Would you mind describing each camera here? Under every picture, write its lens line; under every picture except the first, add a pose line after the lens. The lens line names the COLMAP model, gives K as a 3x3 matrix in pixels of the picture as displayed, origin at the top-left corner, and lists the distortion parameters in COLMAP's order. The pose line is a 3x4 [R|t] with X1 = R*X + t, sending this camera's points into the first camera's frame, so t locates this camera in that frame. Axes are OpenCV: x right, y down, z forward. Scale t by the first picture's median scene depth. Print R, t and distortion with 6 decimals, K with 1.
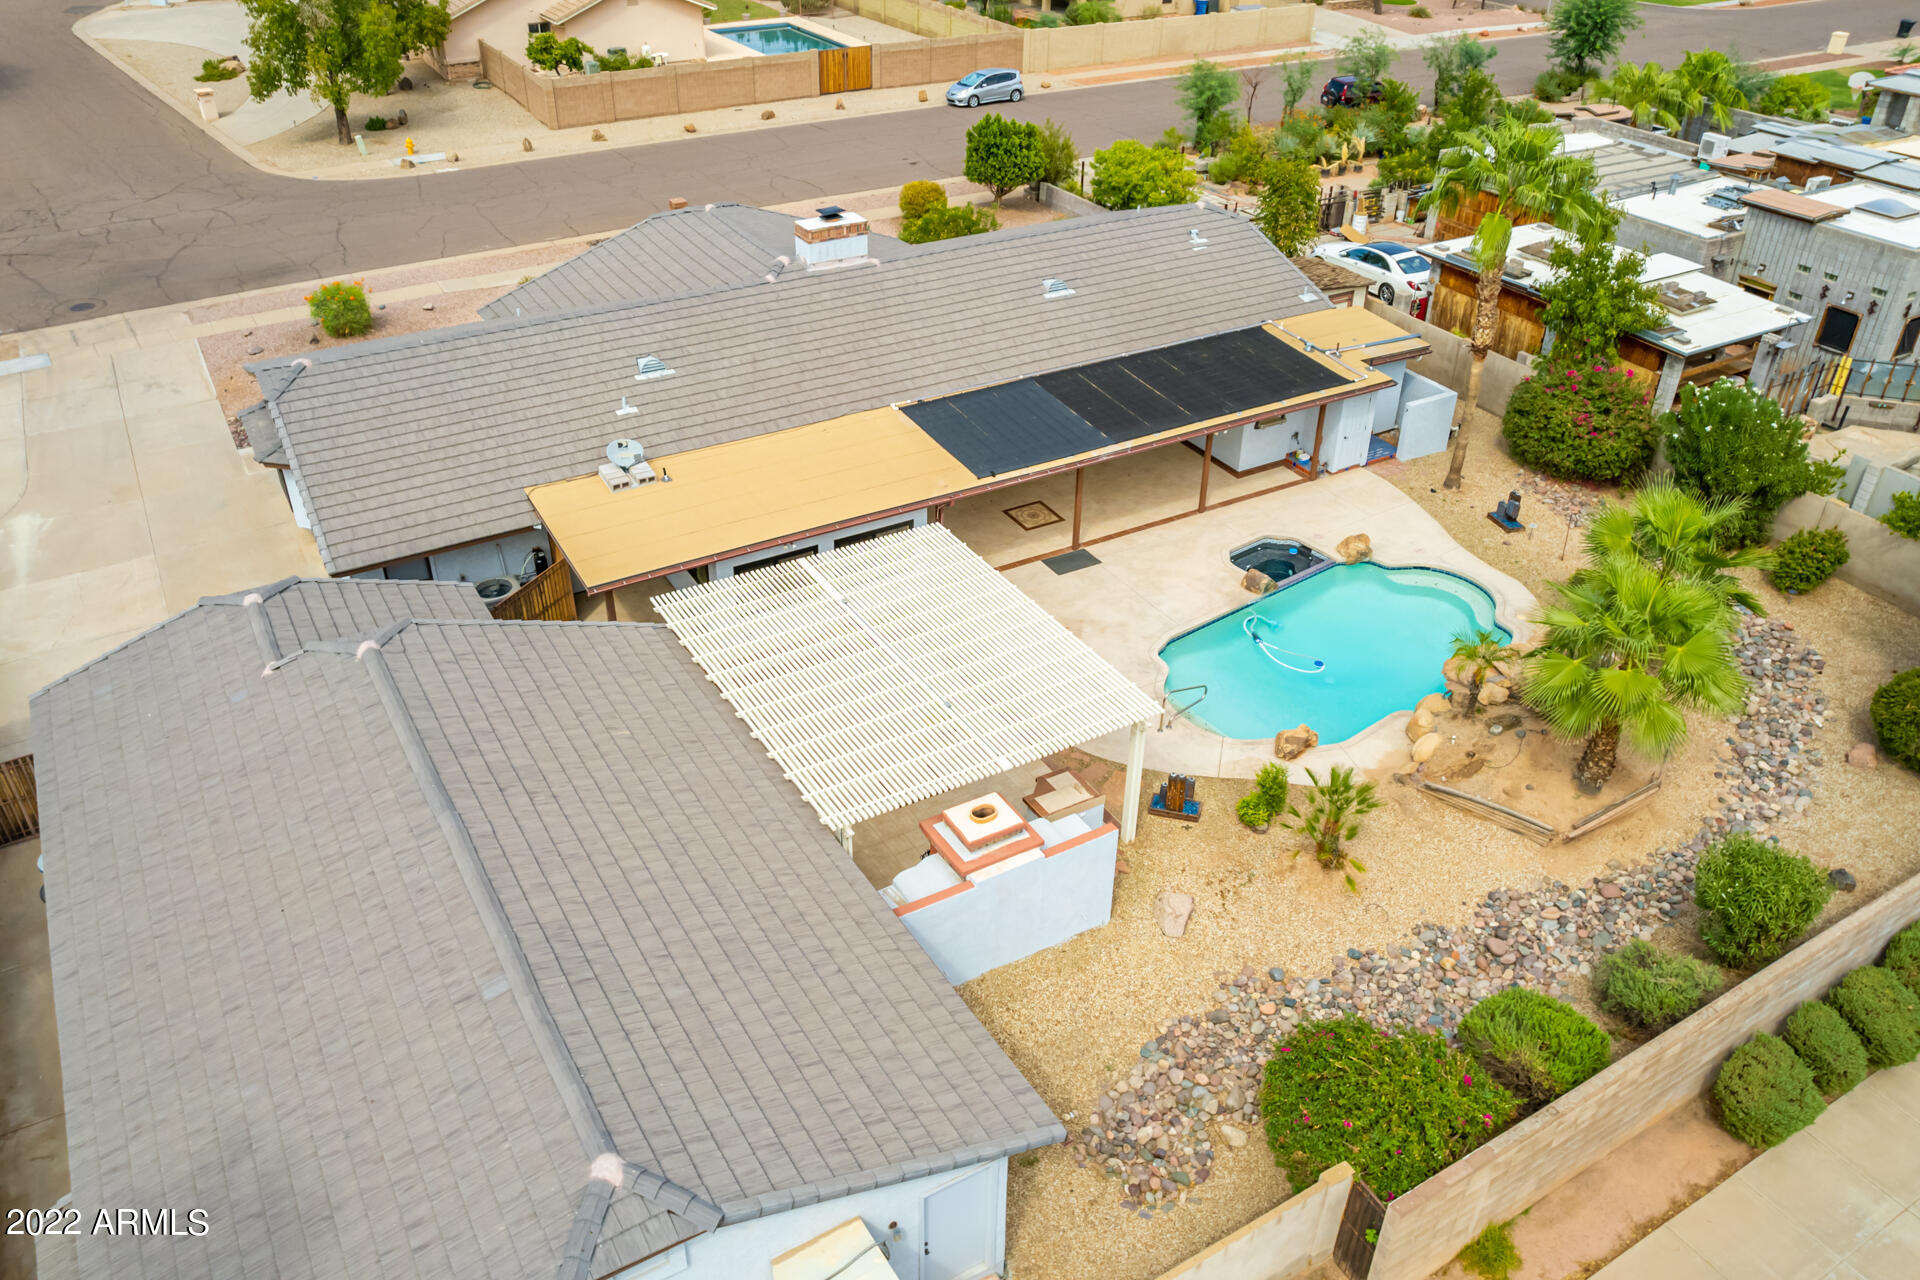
lens RADIAL K [[1425.4, 0, 971.3], [0, 1425.4, 636.7], [0, 0, 1]] dist [-0.035507, 0.004782]
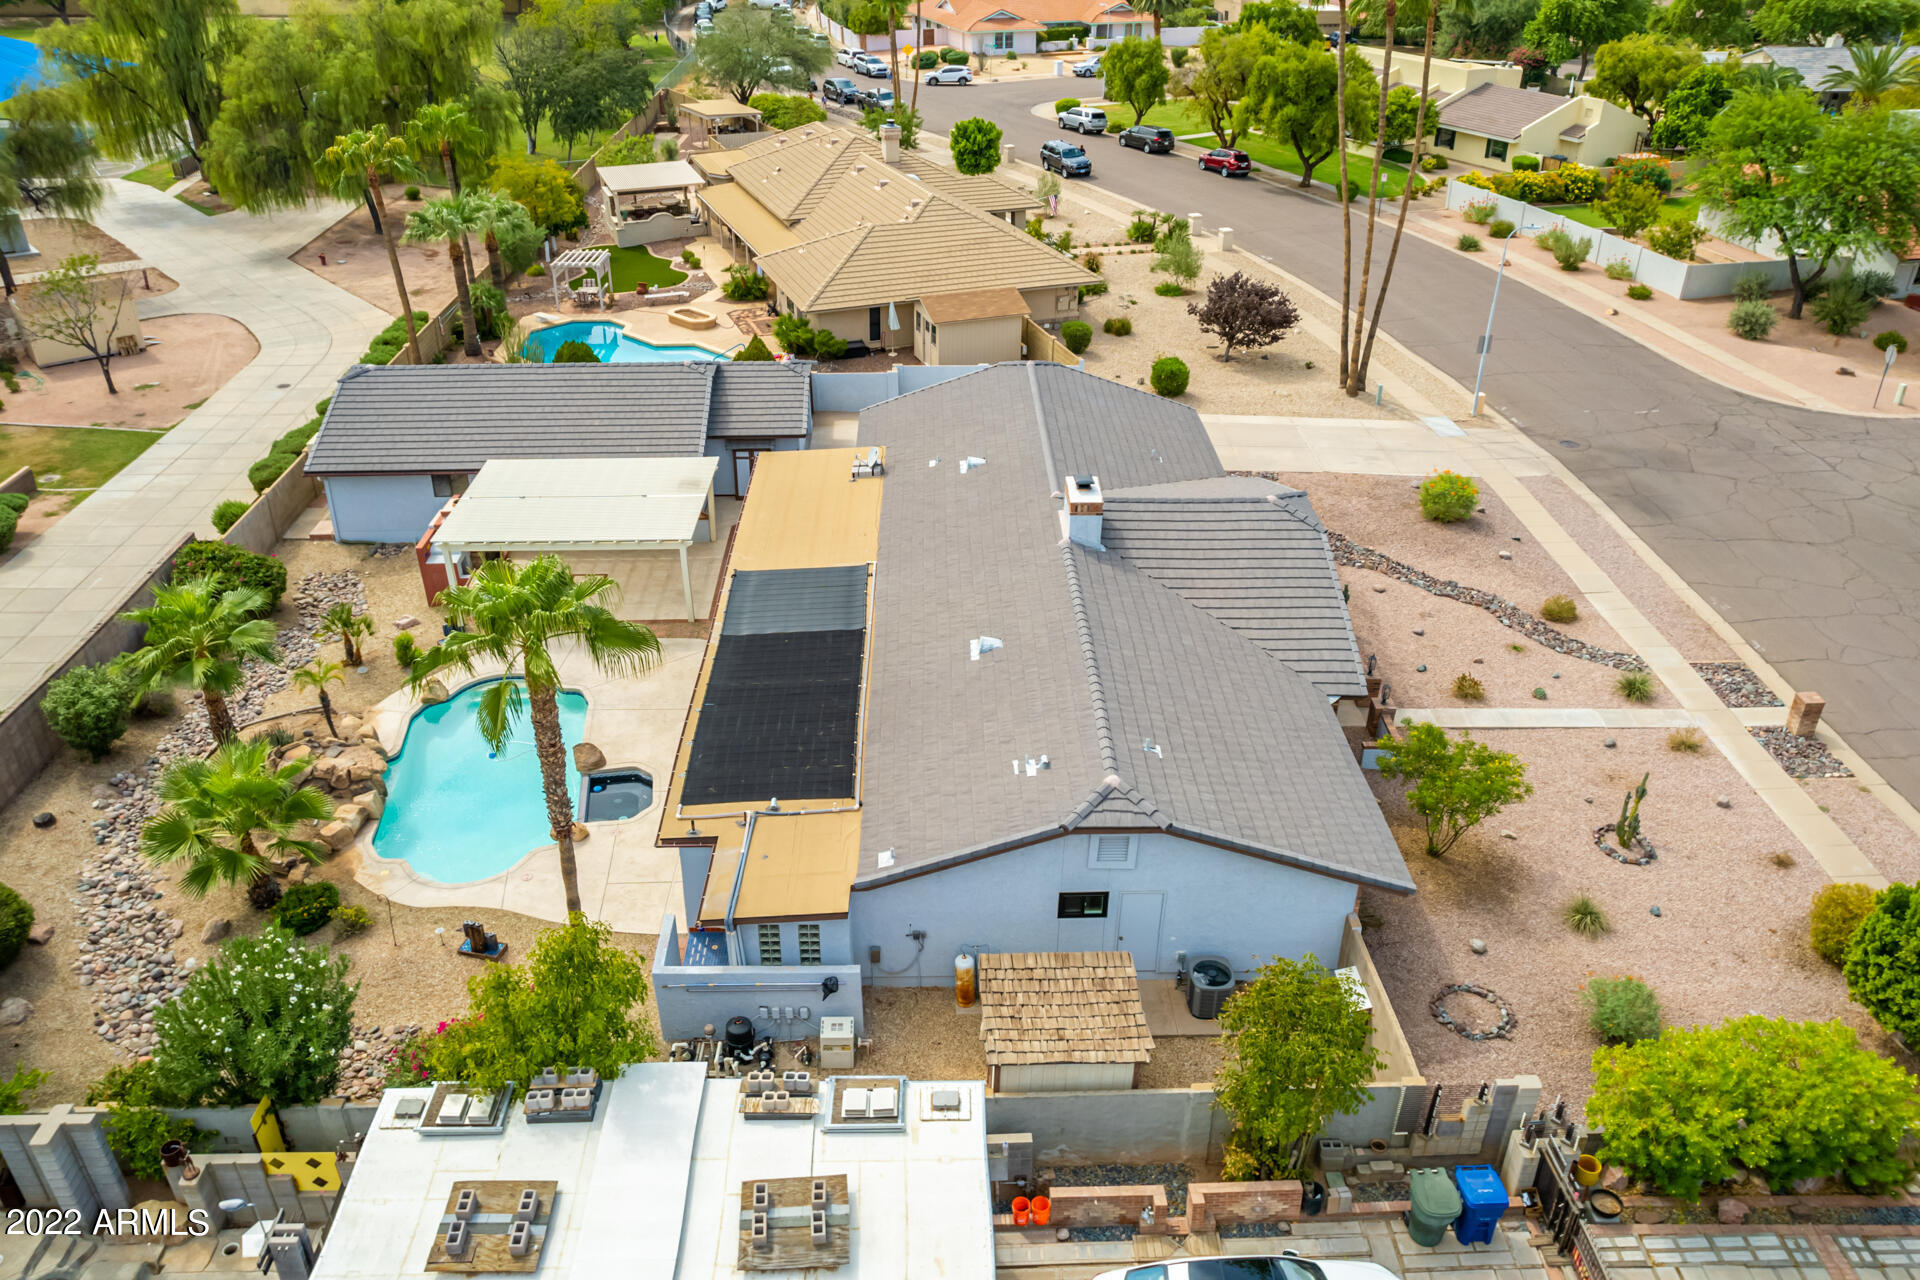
lens RADIAL K [[1393.3, 0, 960.0], [0, 1393.3, 640.0], [0, 0, 1]] dist [-0.109127, 0.001144]
pose [[-0.488592, 0.431636, -0.758267, 0.758934], [-0.477688, 0.594911, 0.646448, -0.845845], [0.730132, 0.678064, -0.084481, 1.113603]]
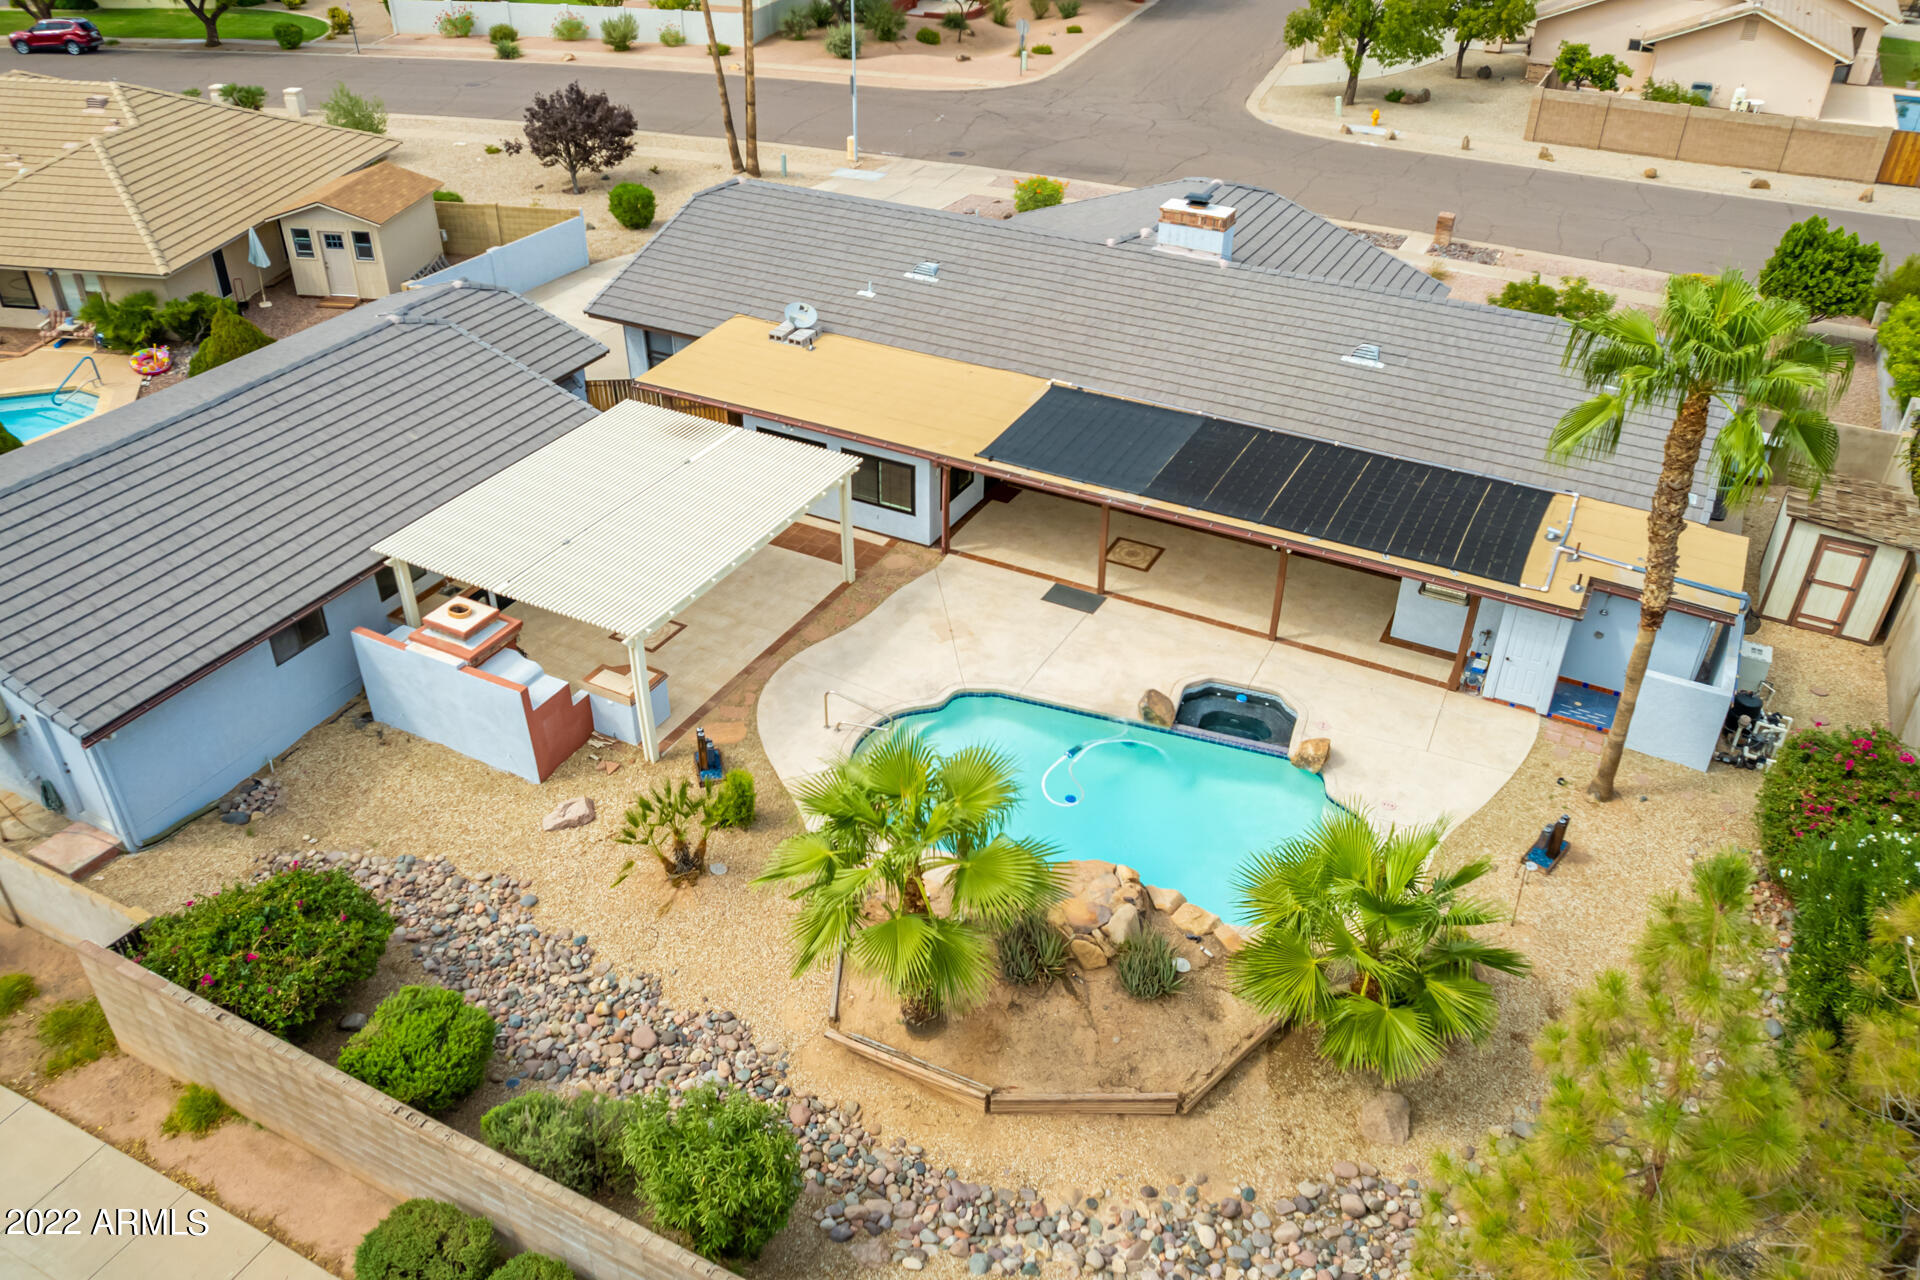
lens RADIAL K [[1425.4, 0, 971.3], [0, 1425.4, 636.7], [0, 0, 1]] dist [-0.035507, 0.004782]
pose [[0.534998, 0.461627, -0.707586, 0.639208], [-0.468356, 0.859104, 0.206359, -0.174788], [0.703150, 0.221001, 0.675824, 0.320477]]
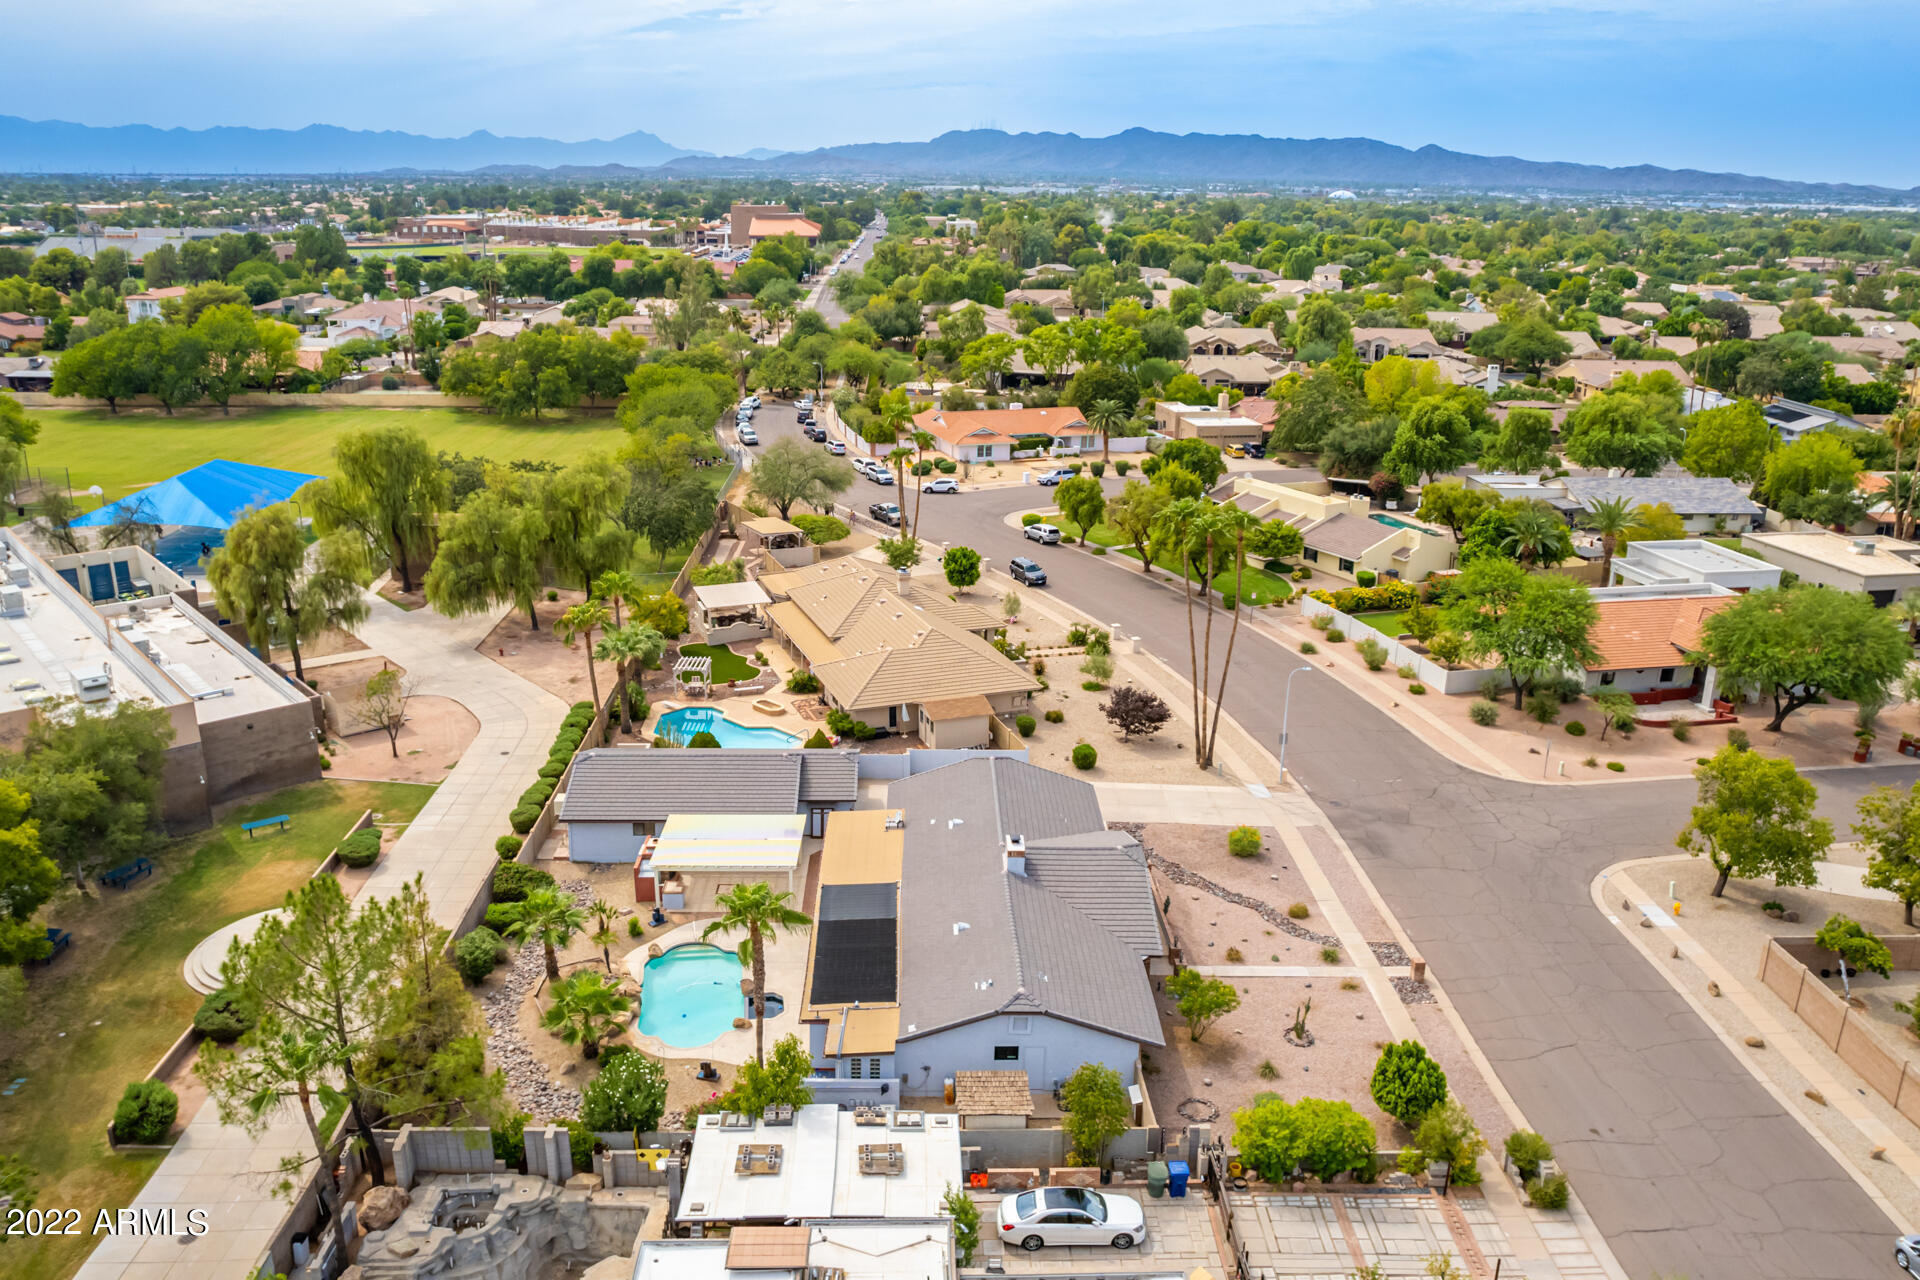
lens RADIAL K [[1425.4, 0, 971.3], [0, 1425.4, 636.7], [0, 0, 1]] dist [-0.035507, 0.004782]
pose [[-0.476302, 0.257092, -0.840857, 1.492586], [-0.496448, 0.710662, 0.498496, -1.441348], [0.725724, 0.654877, -0.210857, 1.201545]]
